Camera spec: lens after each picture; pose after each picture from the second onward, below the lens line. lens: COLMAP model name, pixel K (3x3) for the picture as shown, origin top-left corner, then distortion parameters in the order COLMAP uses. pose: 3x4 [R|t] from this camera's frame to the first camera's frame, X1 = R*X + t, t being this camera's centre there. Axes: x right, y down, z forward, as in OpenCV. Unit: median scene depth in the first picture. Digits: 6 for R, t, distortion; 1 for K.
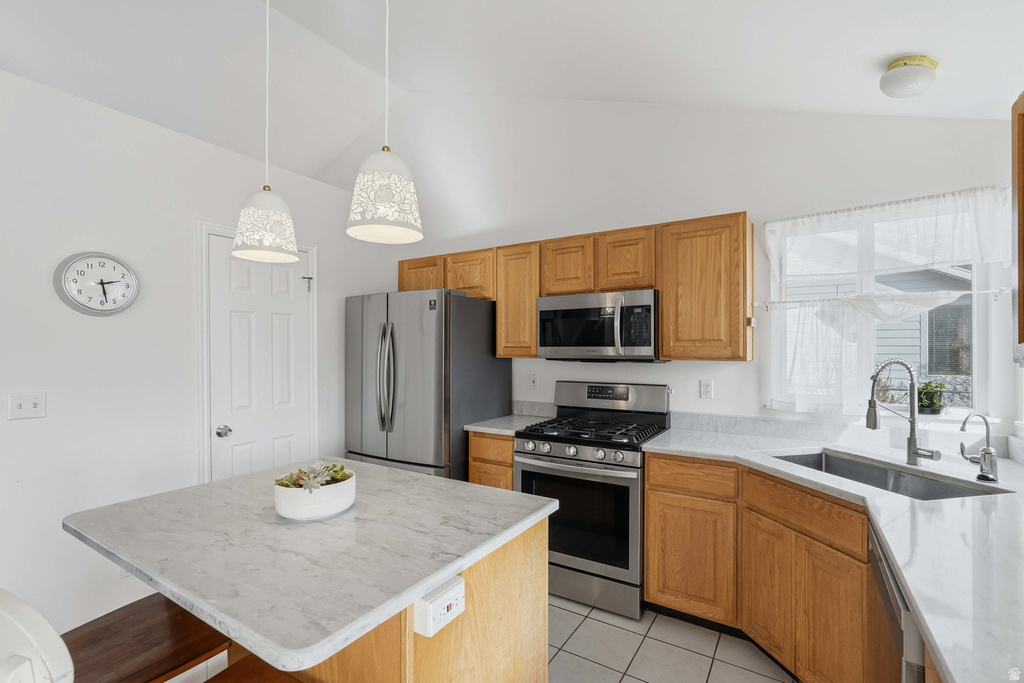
lens RADIAL K [[460.3, 0, 509.6], [0, 460.3, 347.8], [0, 0, 1]] dist [-0.001734, 0.000512]
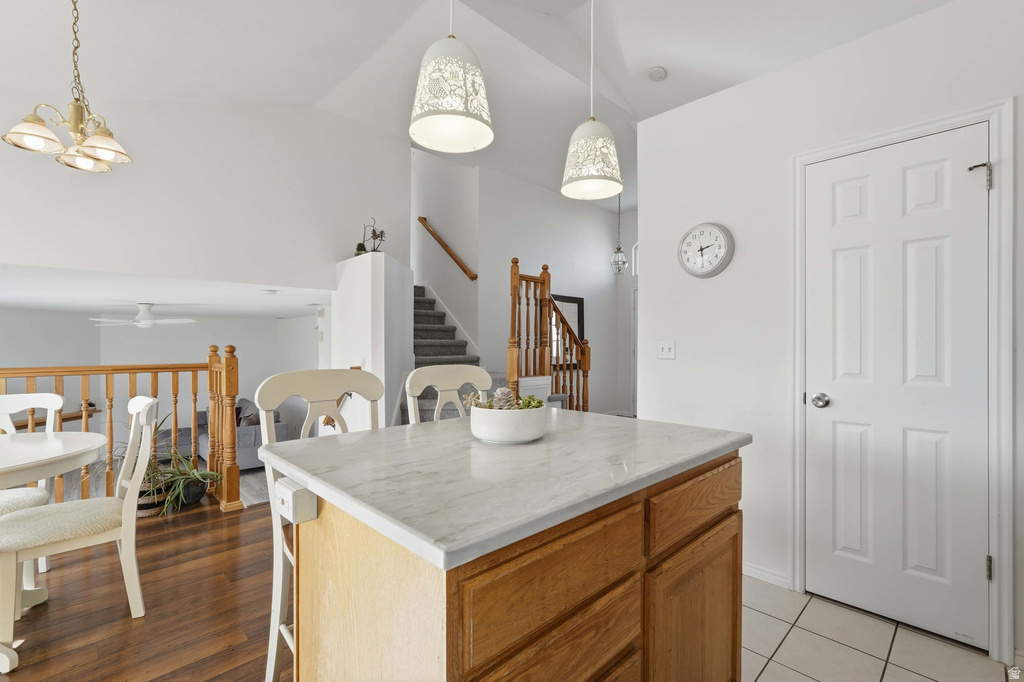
lens RADIAL K [[459.5, 0, 521.1], [0, 459.5, 345.3], [0, 0, 1]] dist [-0.001896, 0.000005]
pose [[-0.204993, 0.000945, -0.978763, 0.267594], [0.004639, 0.999989, -0.000007, 0.078400], [0.978753, -0.004541, -0.204995, 0.619088]]
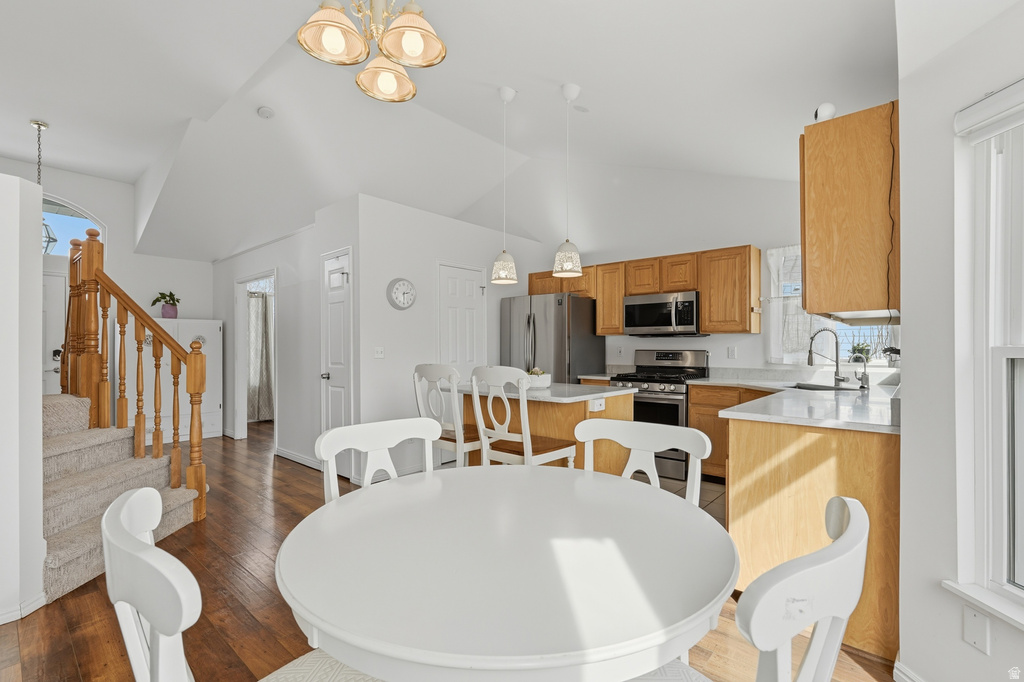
lens RADIAL K [[459.5, 0, 521.1], [0, 459.5, 345.3], [0, 0, 1]] dist [-0.001896, 0.000005]
pose [[0.990726, -0.001242, -0.135866, -0.086129], [0.001423, 0.999998, 0.001235, 0.064752], [0.135864, -0.001417, 0.990726, -0.716732]]
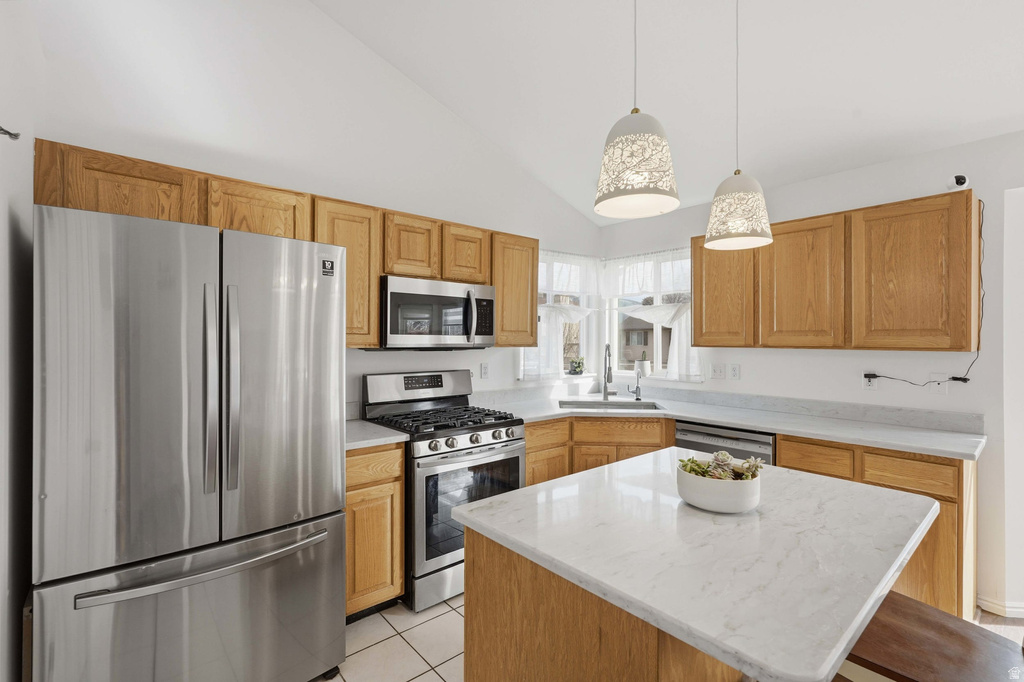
lens RADIAL K [[470.5, 0, 517.7], [0, 470.5, 337.5], [0, 0, 1]] dist [-0.007236, -0.000126]
pose [[0.276931, 0.005899, 0.960872, -0.789526], [-0.009169, 0.999952, -0.003496, 0.005093], [-0.960846, -0.007842, 0.276971, 0.598684]]
